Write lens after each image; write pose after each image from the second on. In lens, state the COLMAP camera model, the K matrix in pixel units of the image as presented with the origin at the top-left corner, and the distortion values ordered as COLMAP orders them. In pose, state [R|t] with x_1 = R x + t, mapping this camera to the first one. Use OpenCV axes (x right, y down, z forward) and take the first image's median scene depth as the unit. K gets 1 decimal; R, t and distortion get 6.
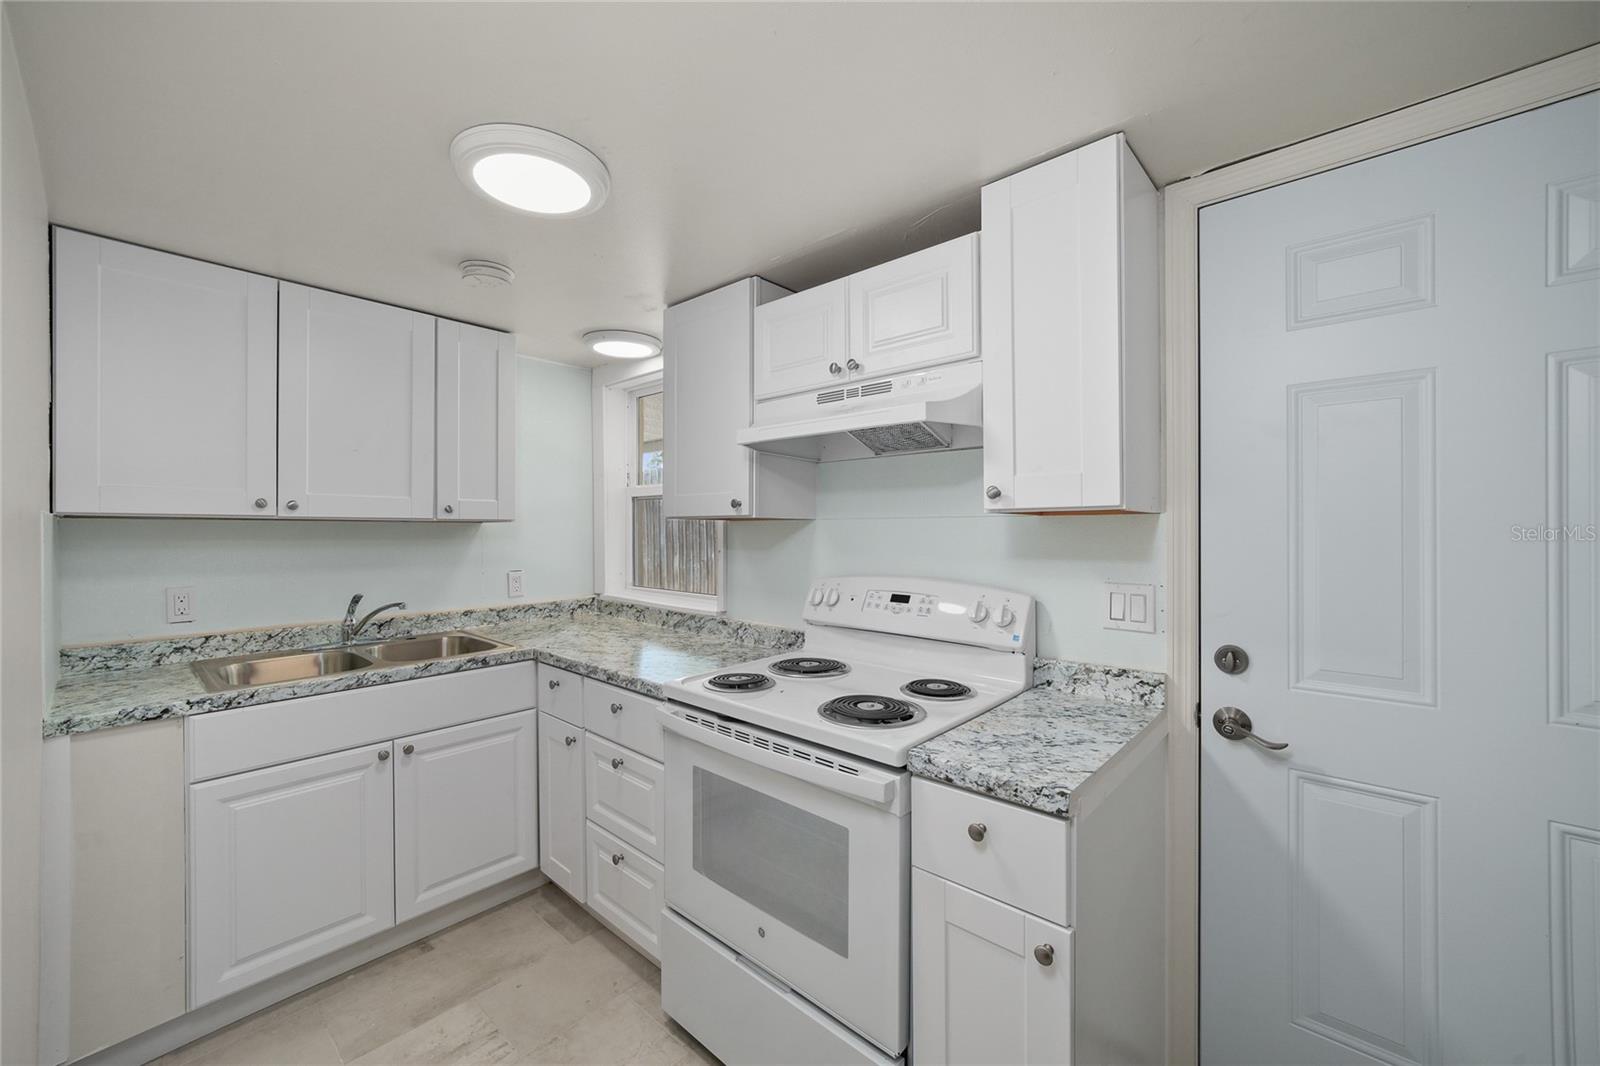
lens RADIAL K [[633.9, 0, 794.7], [0, 633.9, 526.6], [0, 0, 1]] dist [-0.005875, 0.001416]
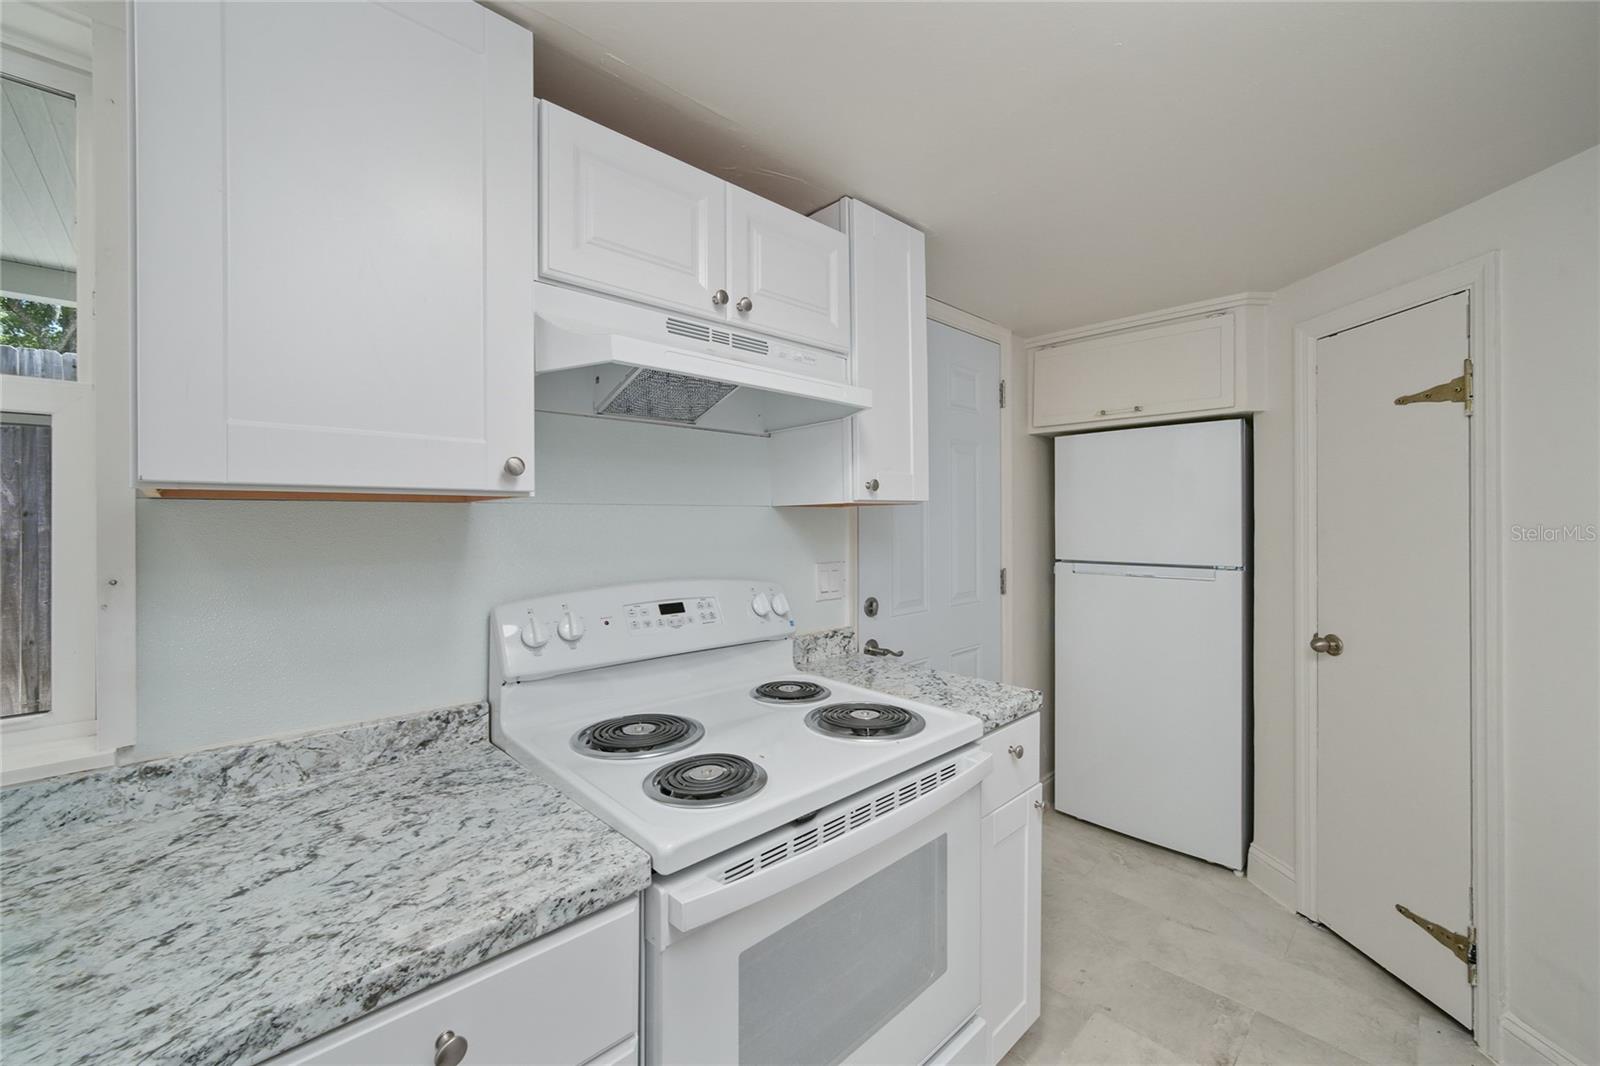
lens RADIAL K [[633.9, 0, 807.0], [0, 633.9, 517.5], [0, 0, 1]] dist [-0.005875, 0.001416]
pose [[0.069401, 0.006445, 0.997568, -0.617382], [0.001348, 0.999978, -0.006555, 0.007618], [-0.997588, 0.001800, 0.069391, 0.803399]]
